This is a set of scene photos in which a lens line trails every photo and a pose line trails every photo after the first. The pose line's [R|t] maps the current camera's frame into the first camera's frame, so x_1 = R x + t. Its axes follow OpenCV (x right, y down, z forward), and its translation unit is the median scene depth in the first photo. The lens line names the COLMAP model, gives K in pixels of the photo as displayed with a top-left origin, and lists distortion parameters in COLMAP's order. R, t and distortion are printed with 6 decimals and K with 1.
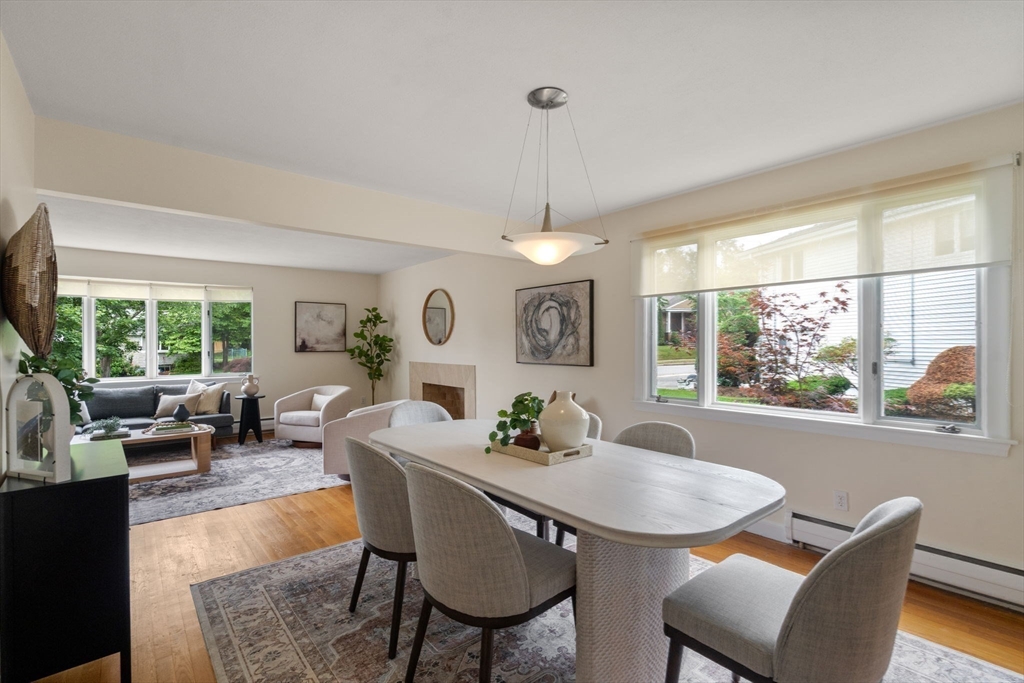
lens RADIAL K [[468.8, 0, 496.7], [0, 468.8, 343.0], [0, 0, 1]] dist [-0.001827, 0.000345]
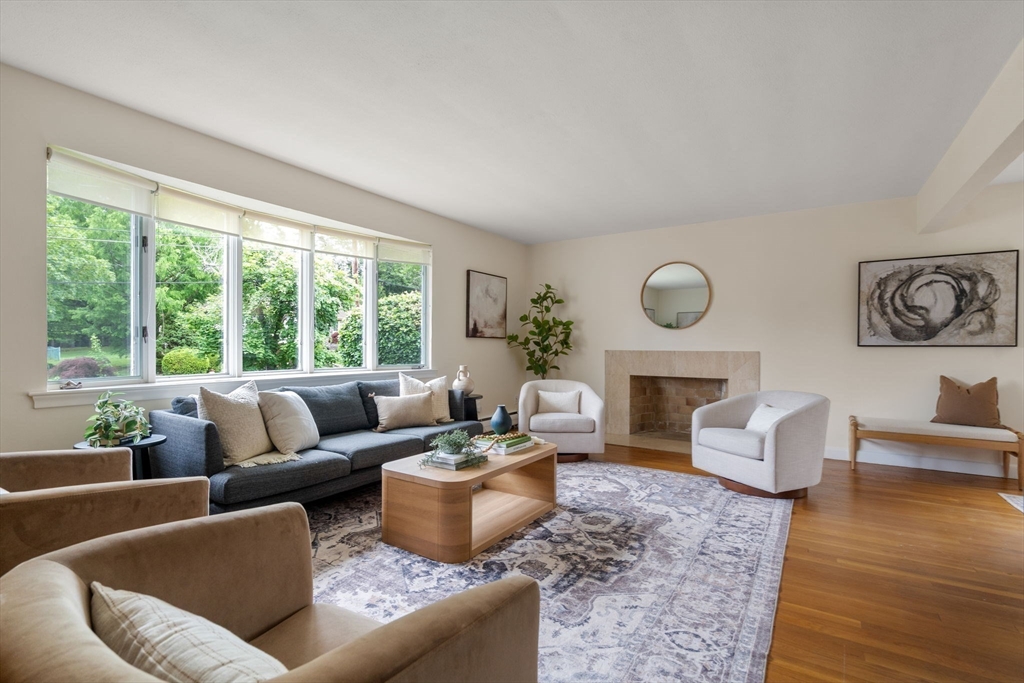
lens RADIAL K [[468.8, 0, 494.3], [0, 468.8, 350.7], [0, 0, 1]] dist [-0.001827, 0.000345]
pose [[0.952704, 0.003378, 0.303881, -0.912578], [-0.006504, 0.999936, 0.009277, 0.049790], [-0.303830, -0.010815, 0.952665, 0.396777]]
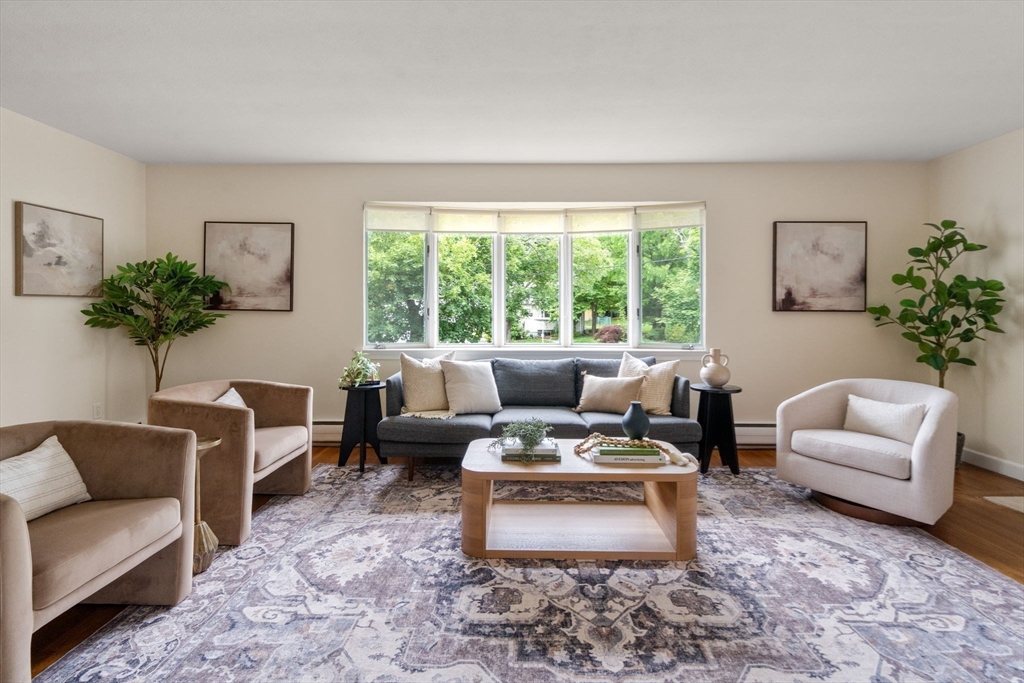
lens RADIAL K [[468.8, 0, 516.2], [0, 468.8, 314.3], [0, 0, 1]] dist [-0.001827, 0.000345]
pose [[0.781360, 0.005912, -0.624052, -0.471692], [-0.004501, 0.999983, 0.003838, 0.033001], [0.624064, -0.000191, 0.781373, 0.534859]]
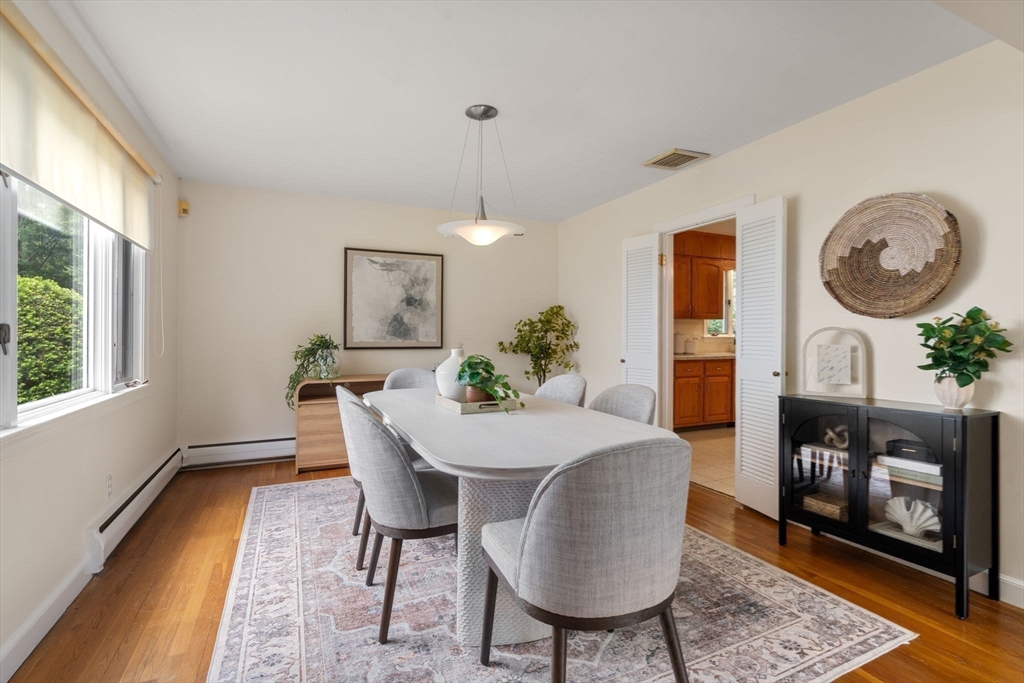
lens RADIAL K [[468.8, 0, 505.4], [0, 468.8, 328.4], [0, 0, 1]] dist [-0.001827, 0.000345]
pose [[-0.971981, 0.002004, 0.235051, -0.111876], [-0.001146, 0.999911, -0.013263, 0.032742], [-0.235056, -0.013161, -0.971893, 0.976661]]
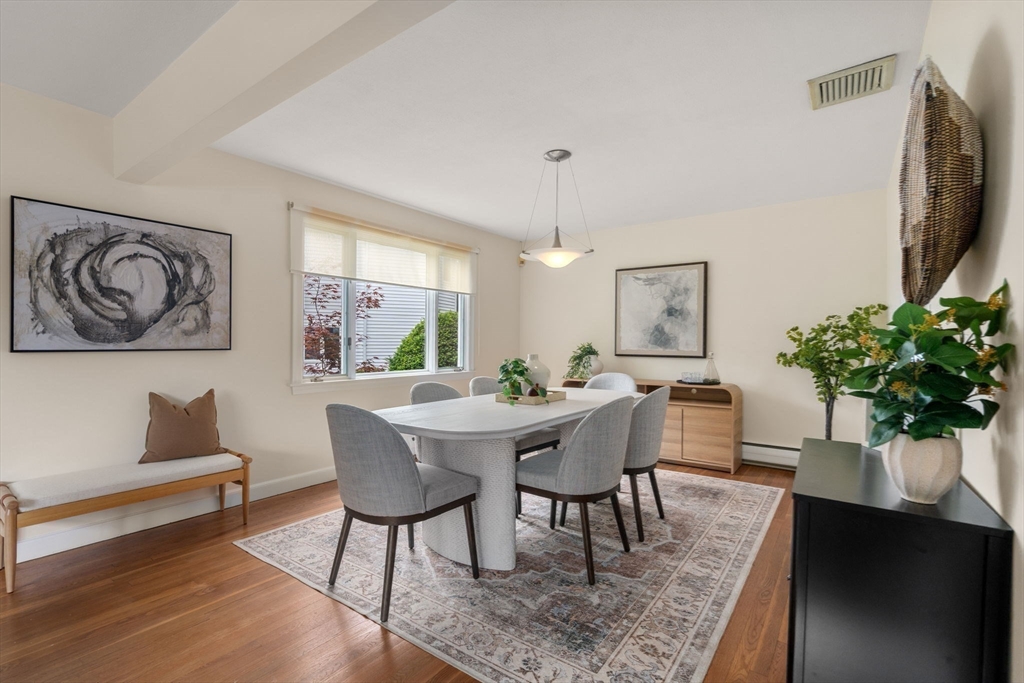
lens RADIAL K [[468.8, 0, 514.1], [0, 468.8, 345.0], [0, 0, 1]] dist [-0.001827, 0.000345]
pose [[-0.270845, -0.006512, 0.962601, -0.573807], [-0.005154, 0.999973, 0.005315, 0.031806], [-0.962609, -0.003521, -0.270872, 0.677955]]
